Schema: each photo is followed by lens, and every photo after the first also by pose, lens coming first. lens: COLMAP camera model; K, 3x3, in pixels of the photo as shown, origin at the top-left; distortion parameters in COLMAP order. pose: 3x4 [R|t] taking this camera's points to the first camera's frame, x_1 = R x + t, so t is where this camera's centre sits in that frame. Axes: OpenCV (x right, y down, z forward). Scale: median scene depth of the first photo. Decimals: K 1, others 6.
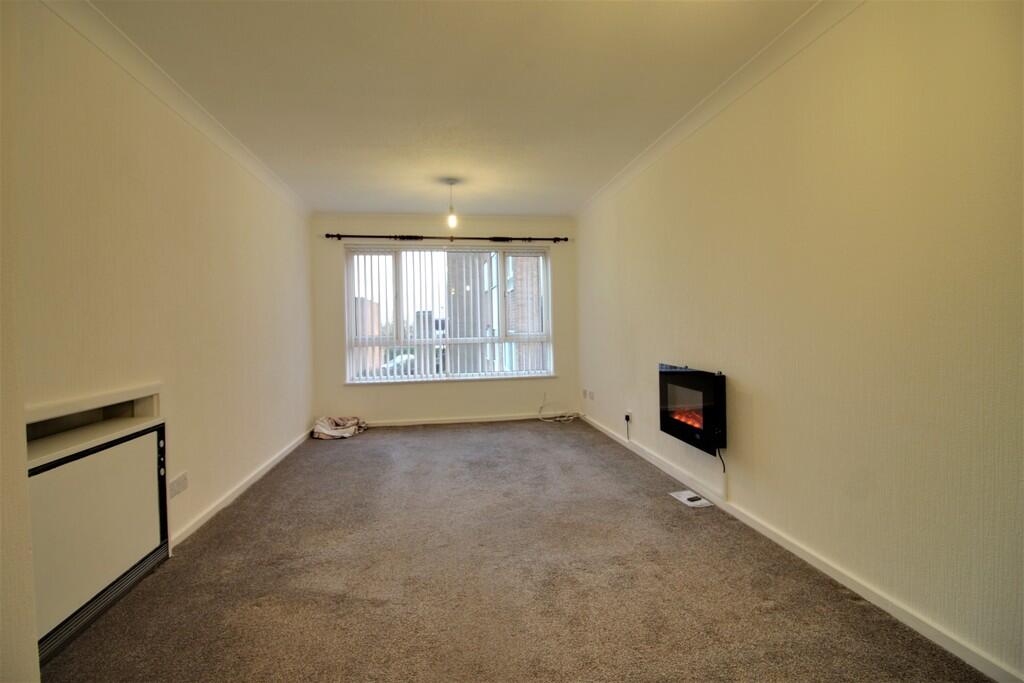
lens RADIAL K [[475.4, 0, 513.2], [0, 475.4, 326.6], [0, 0, 1]] dist [0.000209, -0.013027]
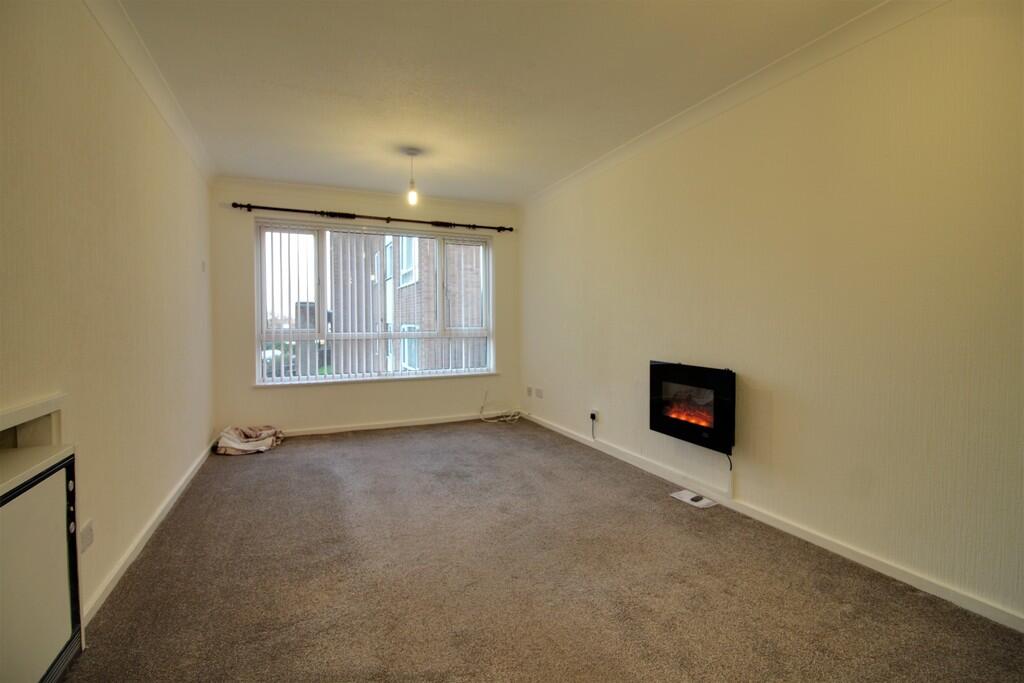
lens RADIAL K [[475.4, 0, 513.2], [0, 475.4, 326.6], [0, 0, 1]] dist [0.000209, -0.013027]
pose [[0.966021, 0.013057, 0.258133, -0.193458], [-0.015500, 0.999852, 0.007431, 0.005011], [-0.257997, -0.011180, 0.966081, 0.124294]]
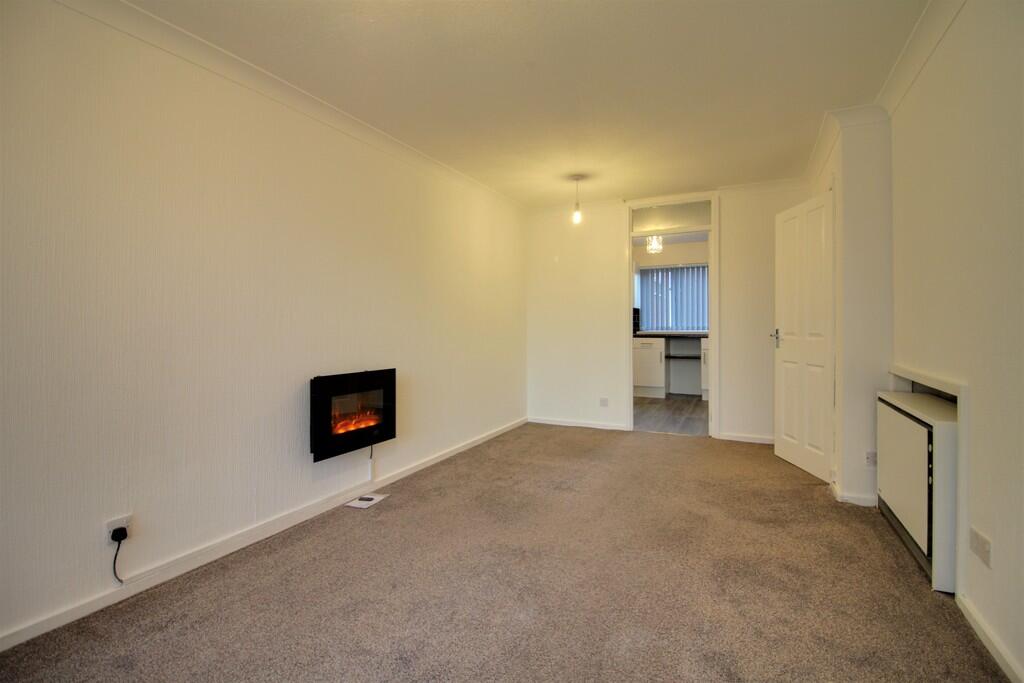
lens RADIAL K [[475.4, 0, 513.2], [0, 475.4, 326.6], [0, 0, 1]] dist [0.000209, -0.013027]
pose [[-0.812770, 0.022056, 0.582167, -0.379292], [0.023551, 0.999710, -0.004994, 0.004926], [-0.582108, 0.009652, -0.813054, 1.309569]]
